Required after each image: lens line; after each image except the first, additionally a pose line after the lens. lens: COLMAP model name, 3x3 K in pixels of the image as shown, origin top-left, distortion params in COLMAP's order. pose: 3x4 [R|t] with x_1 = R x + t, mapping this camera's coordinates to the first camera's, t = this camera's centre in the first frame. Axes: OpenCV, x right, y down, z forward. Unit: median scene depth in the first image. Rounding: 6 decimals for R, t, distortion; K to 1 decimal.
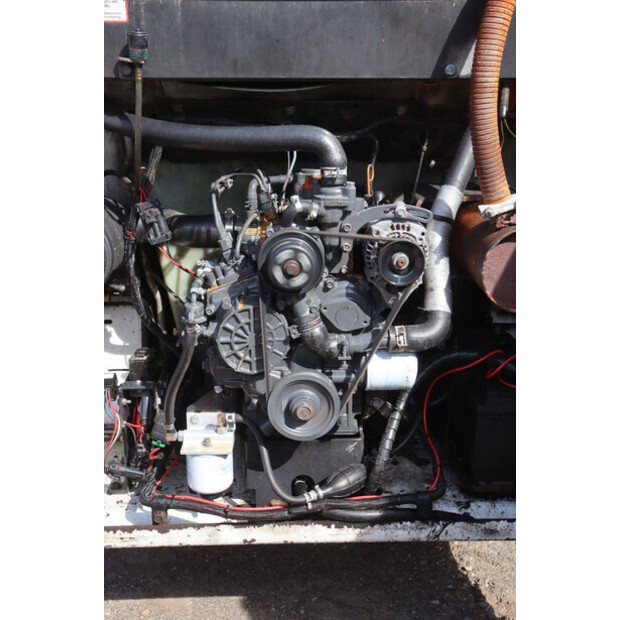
lens RADIAL K [[759.8, 0, 310.0], [0, 759.8, 310.0], [0, 0, 1]] dist [0.020142, 0.058862]
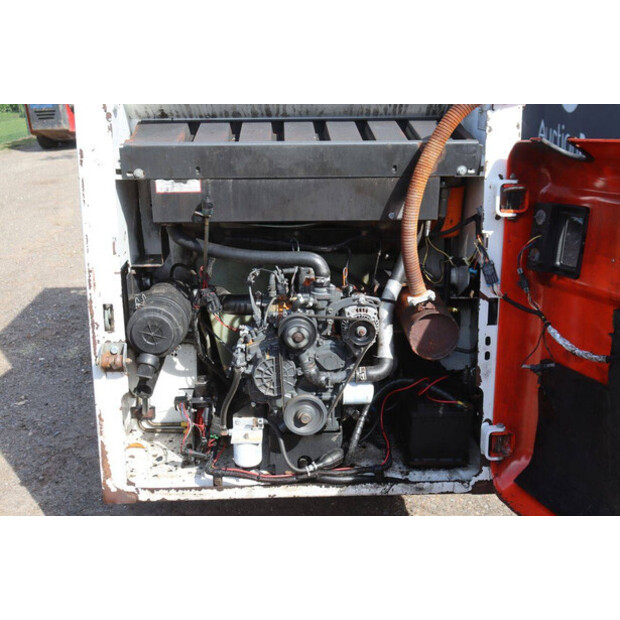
lens RADIAL K [[759.8, 0, 310.0], [0, 759.8, 310.0], [0, 0, 1]] dist [0.020142, 0.058862]
pose [[0.999977, -0.005280, 0.004283, -0.003646], [0.005146, 0.999512, 0.030819, -0.148222], [-0.004443, -0.030797, 0.999516, -0.633039]]
